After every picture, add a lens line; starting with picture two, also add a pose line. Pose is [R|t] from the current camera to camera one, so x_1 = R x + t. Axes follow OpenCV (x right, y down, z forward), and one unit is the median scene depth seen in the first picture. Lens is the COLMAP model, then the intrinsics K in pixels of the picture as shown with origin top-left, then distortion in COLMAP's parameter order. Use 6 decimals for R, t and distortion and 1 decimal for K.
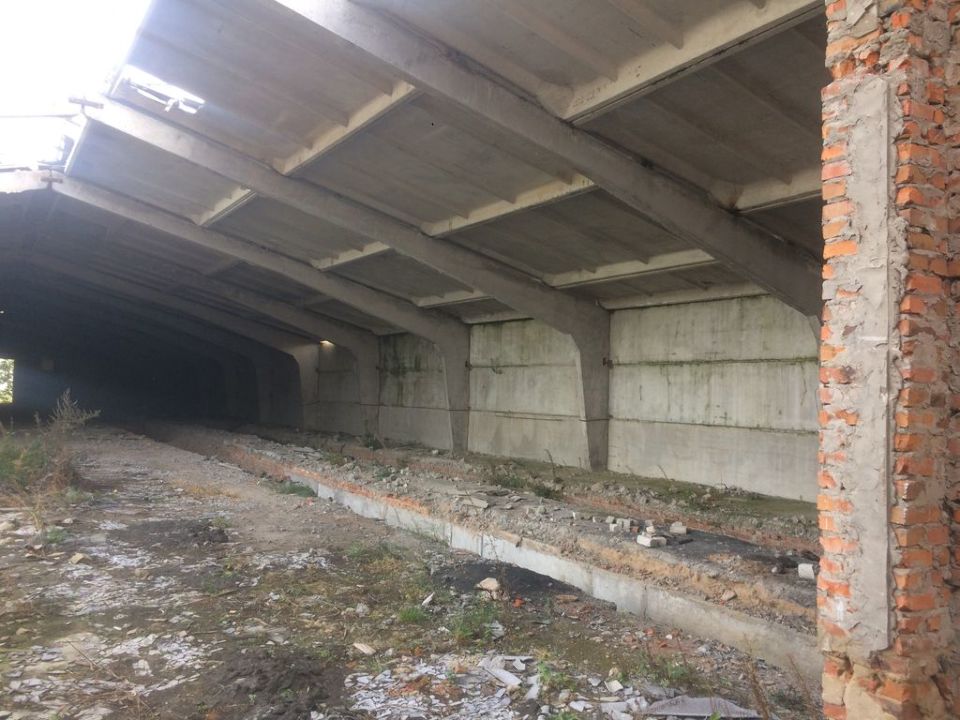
lens RADIAL K [[830.2, 0, 480.0], [0, 830.2, 360.0], [0, 0, 1]] dist [0.074700, -0.095042]
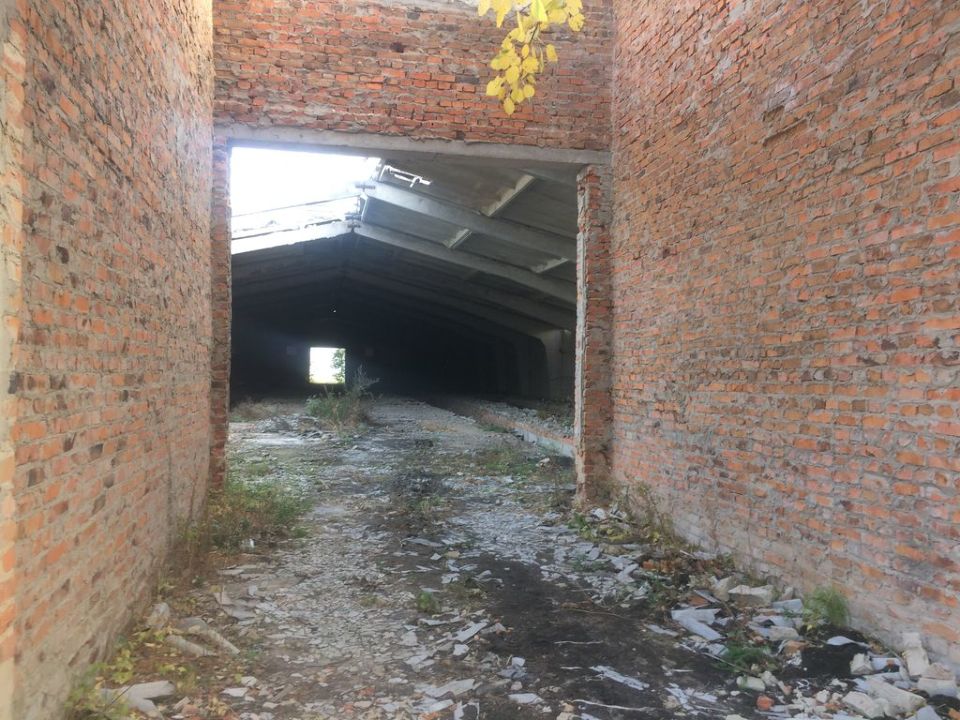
lens RADIAL K [[830.2, 0, 480.0], [0, 830.2, 360.0], [0, 0, 1]] dist [0.074700, -0.095042]
pose [[0.938707, -0.020264, -0.344119, 0.200639], [0.027909, 0.999461, 0.017279, 0.002691], [0.343584, -0.025824, 0.938767, -0.307970]]
